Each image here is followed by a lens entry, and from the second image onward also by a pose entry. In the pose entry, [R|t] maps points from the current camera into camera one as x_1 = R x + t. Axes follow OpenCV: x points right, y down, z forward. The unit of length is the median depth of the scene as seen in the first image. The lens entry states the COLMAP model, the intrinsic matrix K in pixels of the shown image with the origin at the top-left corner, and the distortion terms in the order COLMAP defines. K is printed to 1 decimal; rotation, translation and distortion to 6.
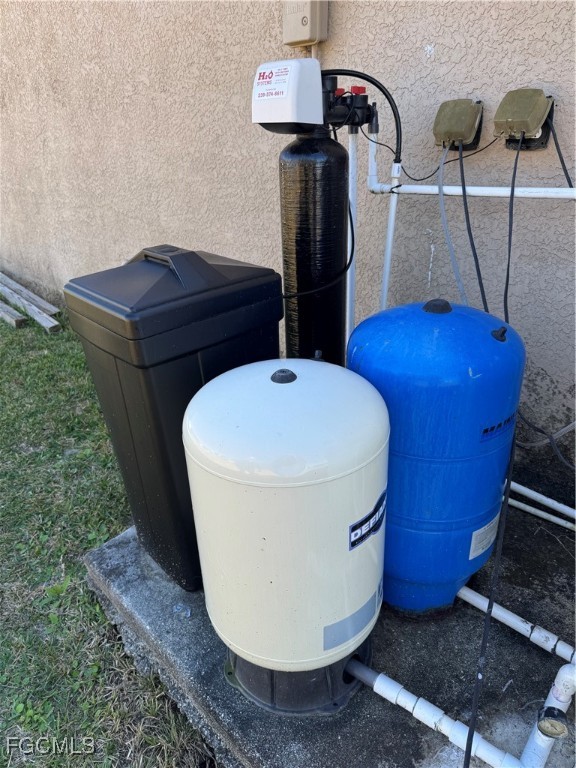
lens RADIAL K [[535.7, 0, 288.0], [0, 535.7, 384.0], [0, 0, 1]] dist [0.009385, 0.001359]
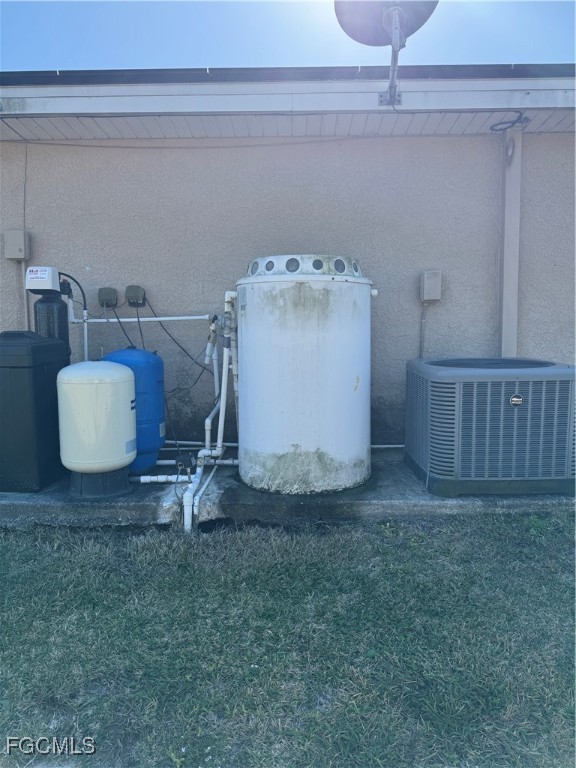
lens RADIAL K [[535.7, 0, 288.0], [0, 535.7, 384.0], [0, 0, 1]] dist [0.009385, 0.001359]
pose [[0.704096, -0.044669, 0.708699, -0.874877], [0.284491, 0.932169, -0.223889, 0.681840], [-0.650626, 0.359257, 0.669044, -1.046724]]
